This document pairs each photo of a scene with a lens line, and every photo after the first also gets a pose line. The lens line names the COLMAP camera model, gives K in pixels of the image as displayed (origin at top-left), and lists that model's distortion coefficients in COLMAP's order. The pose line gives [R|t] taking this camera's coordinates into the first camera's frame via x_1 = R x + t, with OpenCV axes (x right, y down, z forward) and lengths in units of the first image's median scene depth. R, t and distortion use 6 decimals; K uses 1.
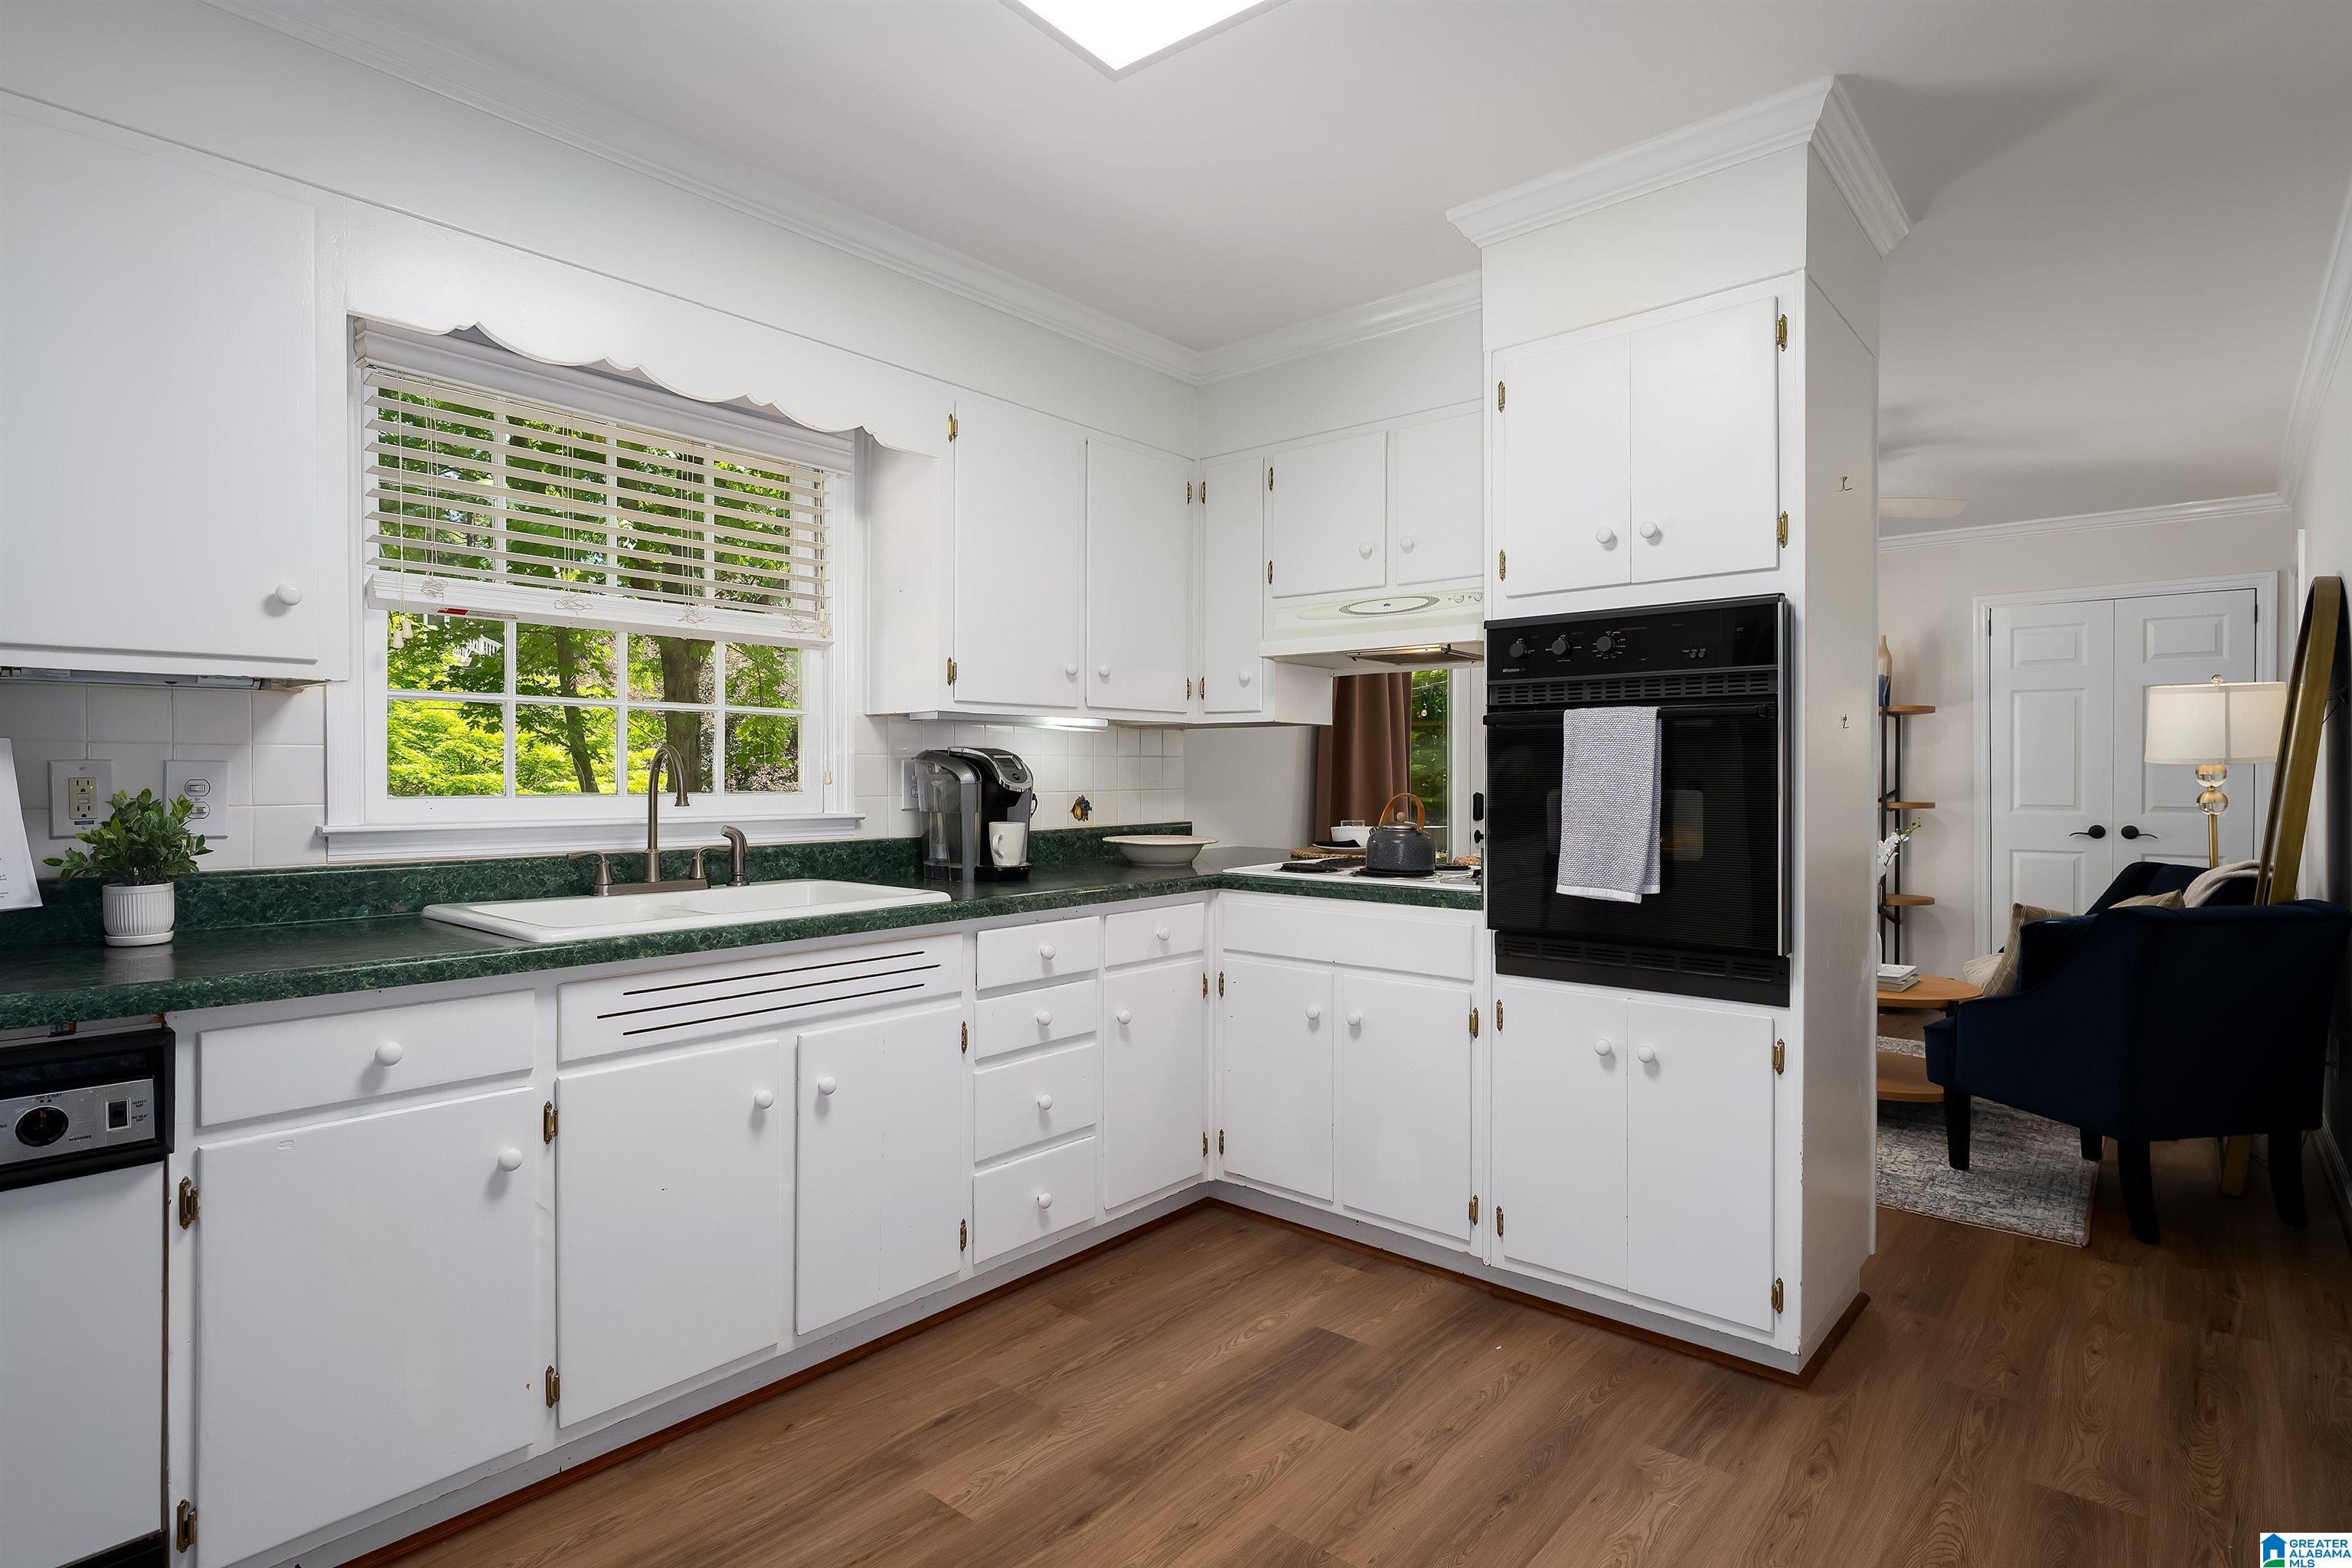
lens RADIAL K [[1172.7, 0, 1198.6], [0, 1172.7, 772.8], [0, 0, 1]] dist [0.003974, -0.002276]
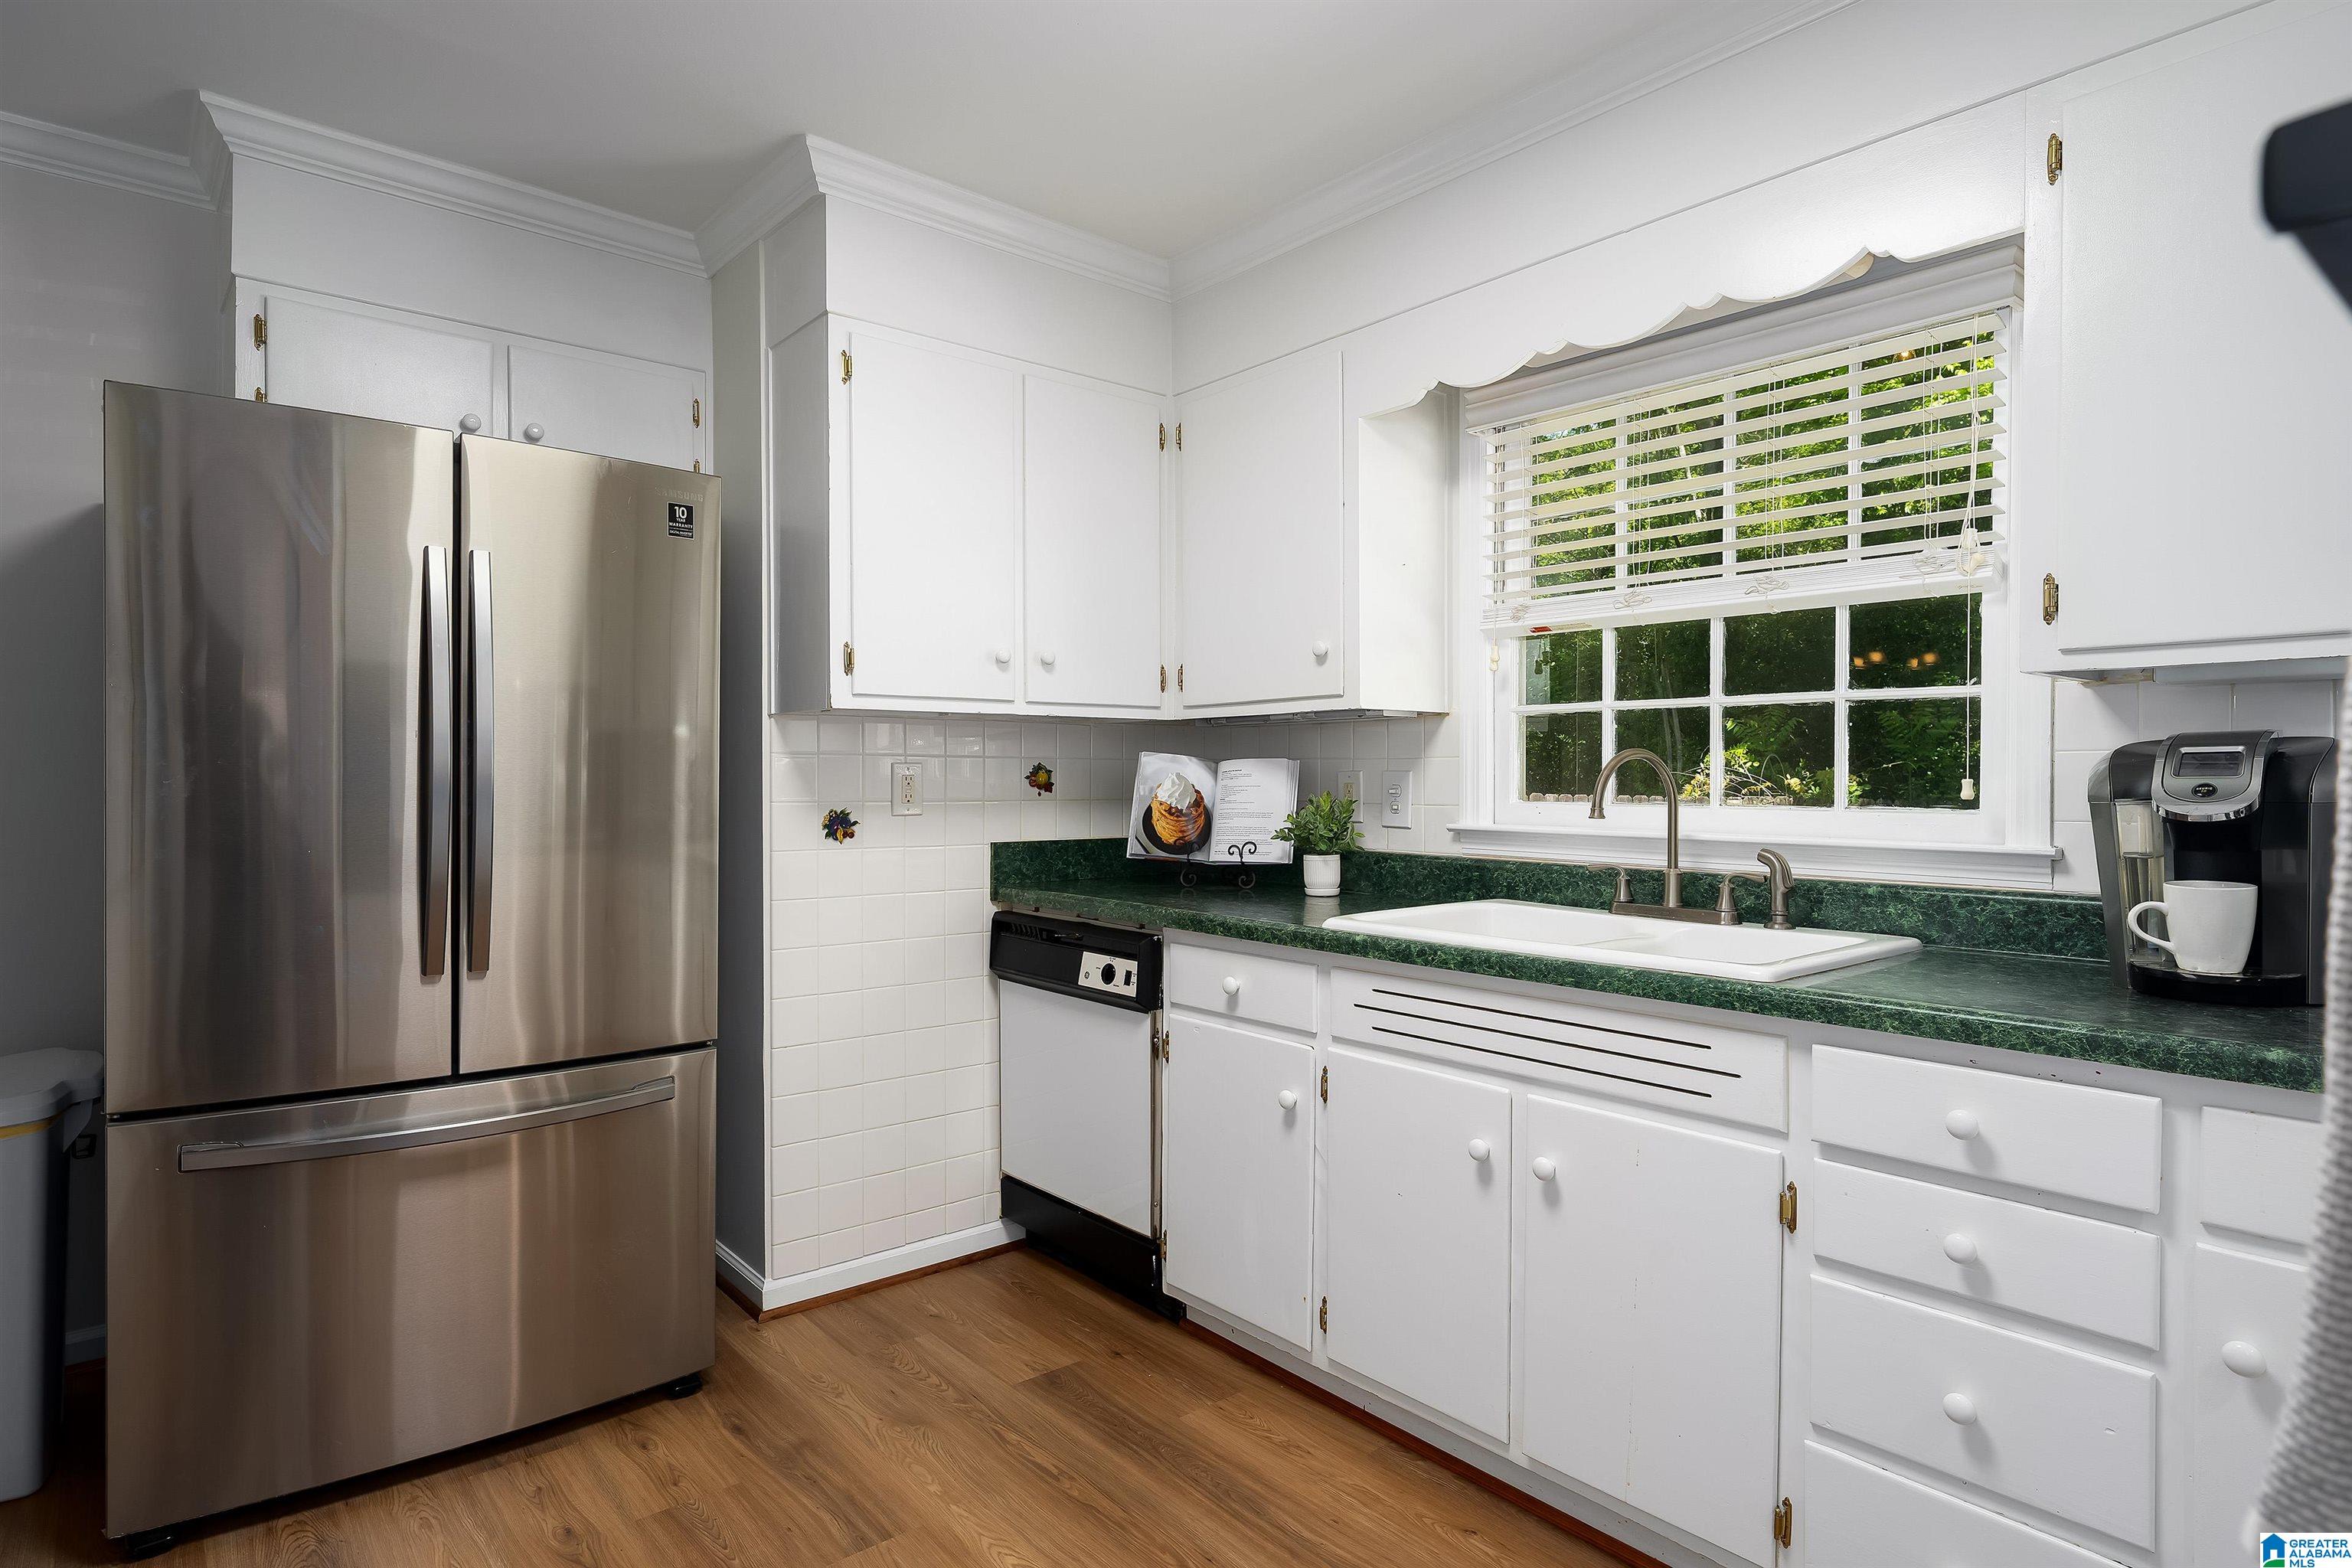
lens RADIAL K [[1262.1, 0, 1189.2], [0, 1262.1, 795.6], [0, 0, 1]] dist [-0.008078, 0.002105]
pose [[-0.160305, 0.012590, -0.986987, 0.648419], [-0.002841, 0.999909, 0.013216, 0.000320], [0.987063, 0.004923, -0.160255, 1.021579]]
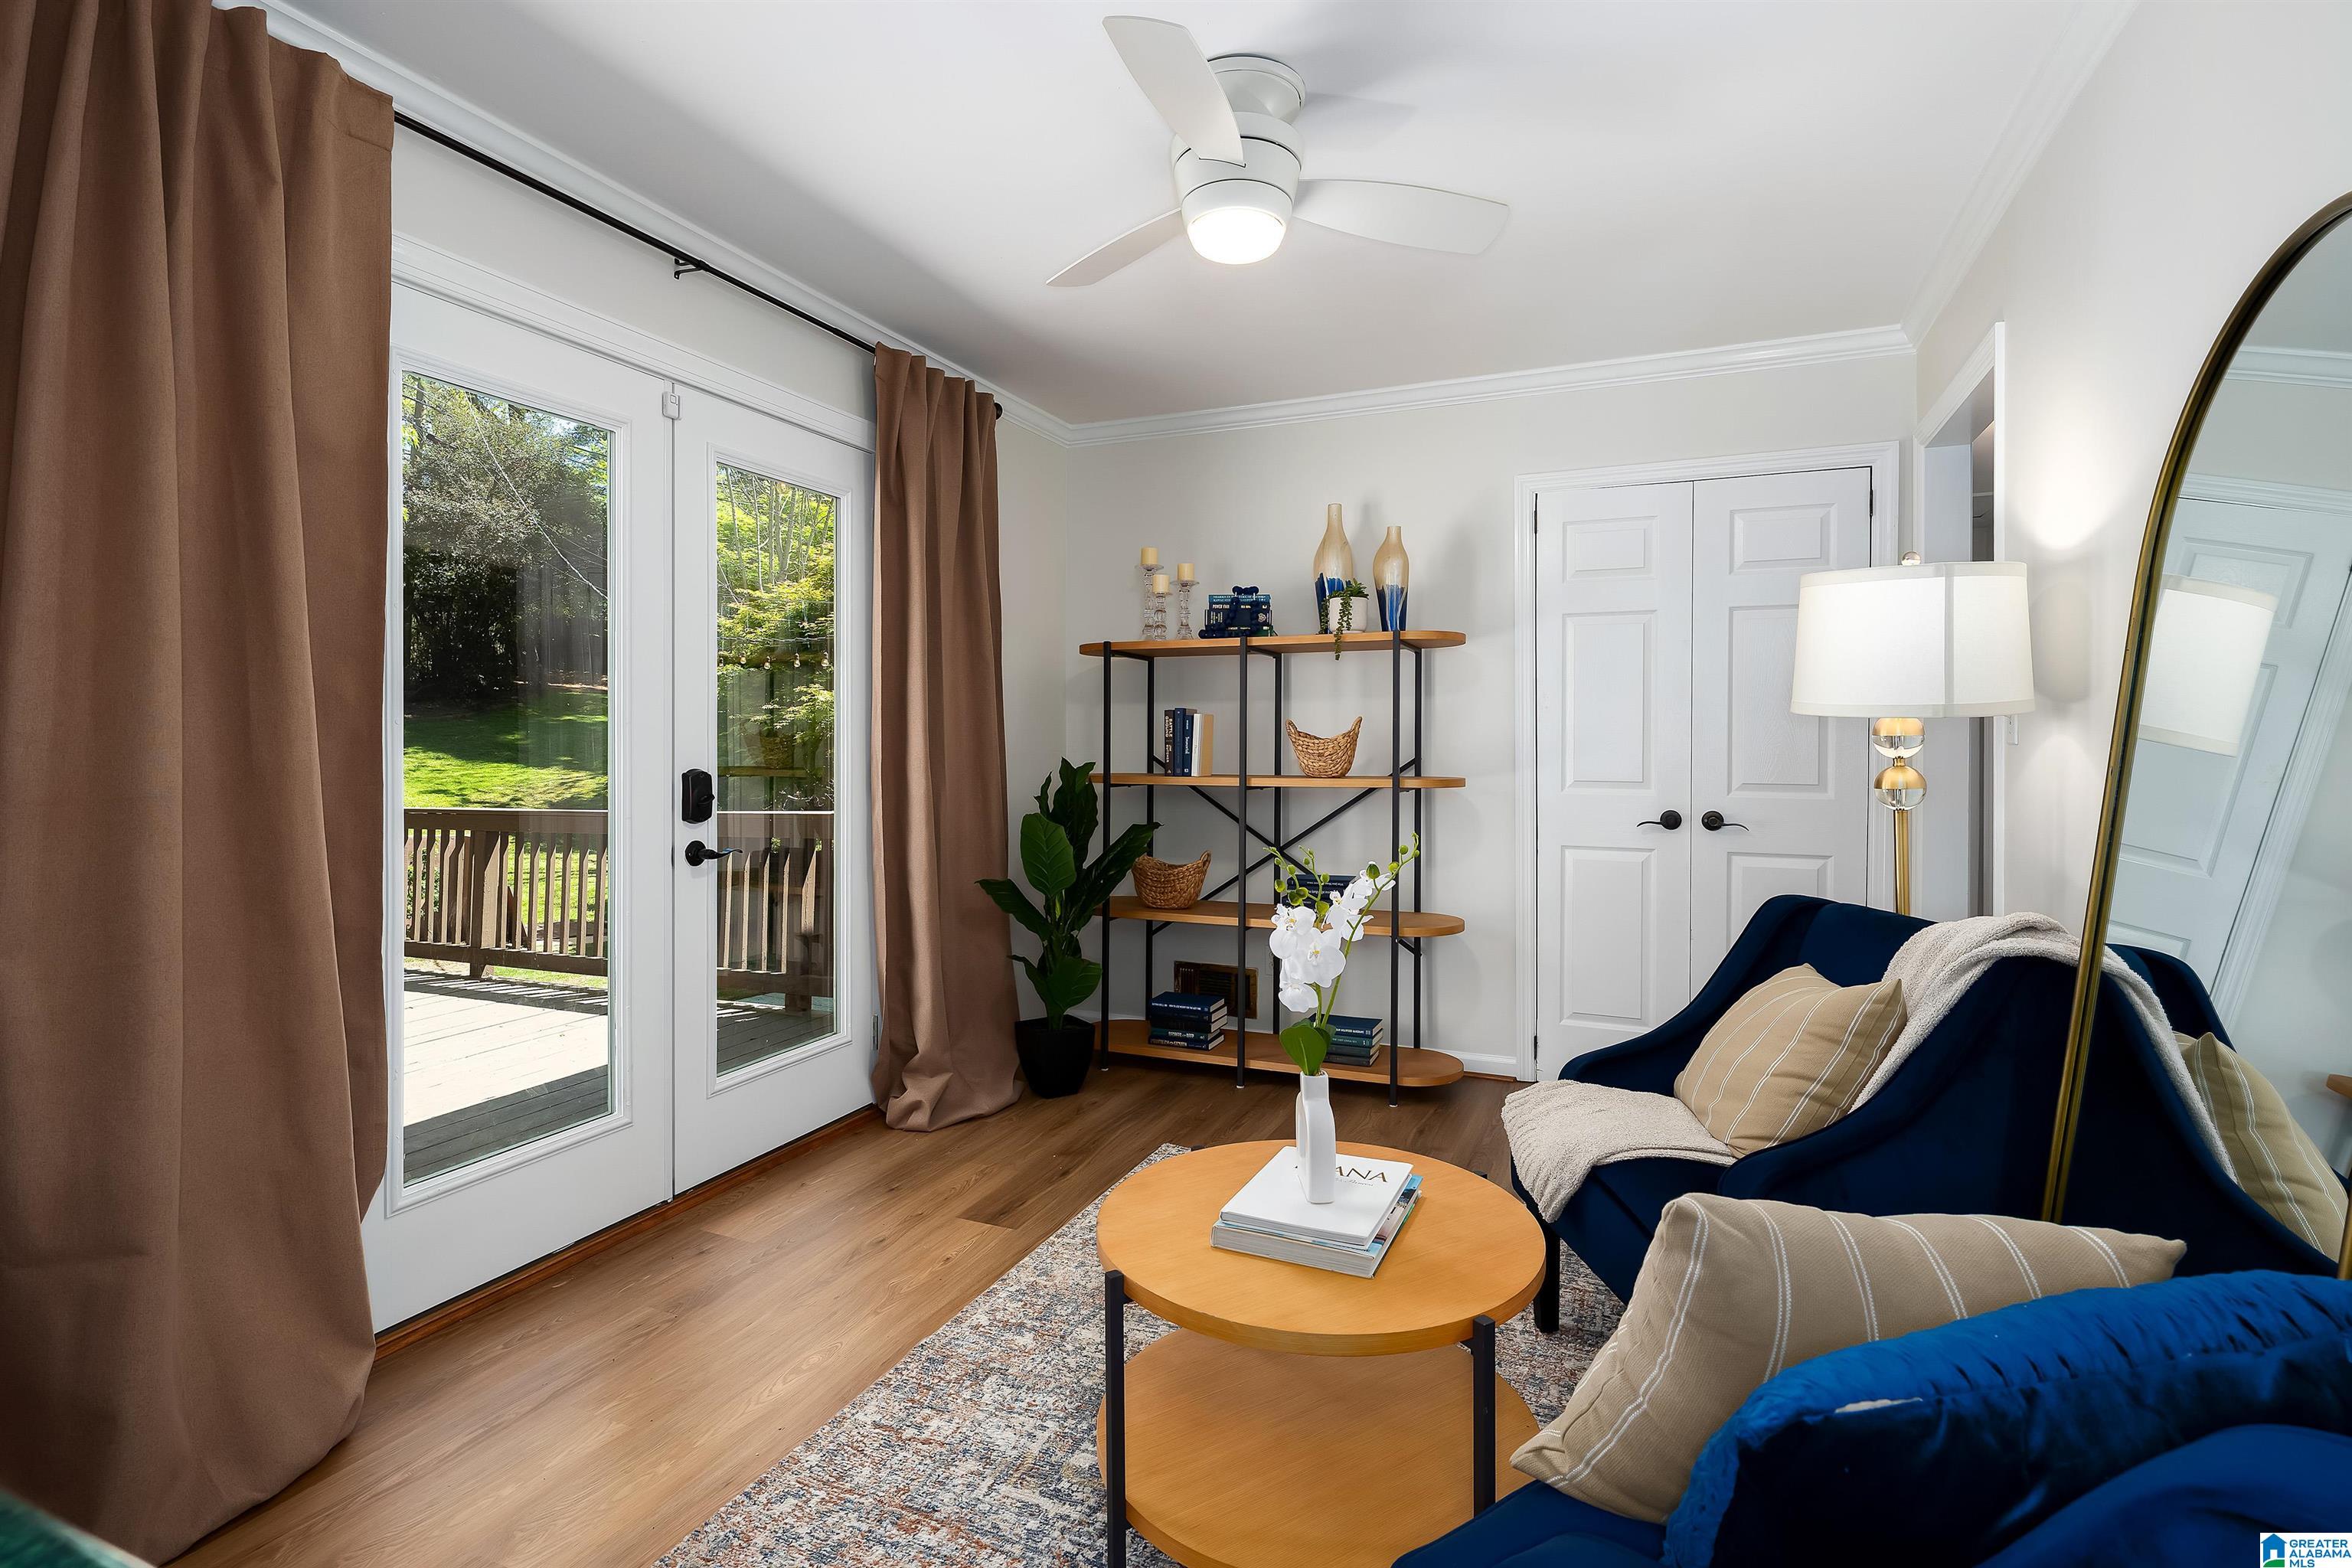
lens RADIAL K [[1178.5, 0, 1170.3], [0, 1178.5, 729.3], [0, 0, 1]] dist [-0.003191, -0.000486]
pose [[0.954364, 0.003738, 0.298621, 0.069884], [-0.002270, 0.999984, -0.005263, 0.000360], [-0.298636, 0.004345, 0.954357, 0.107472]]
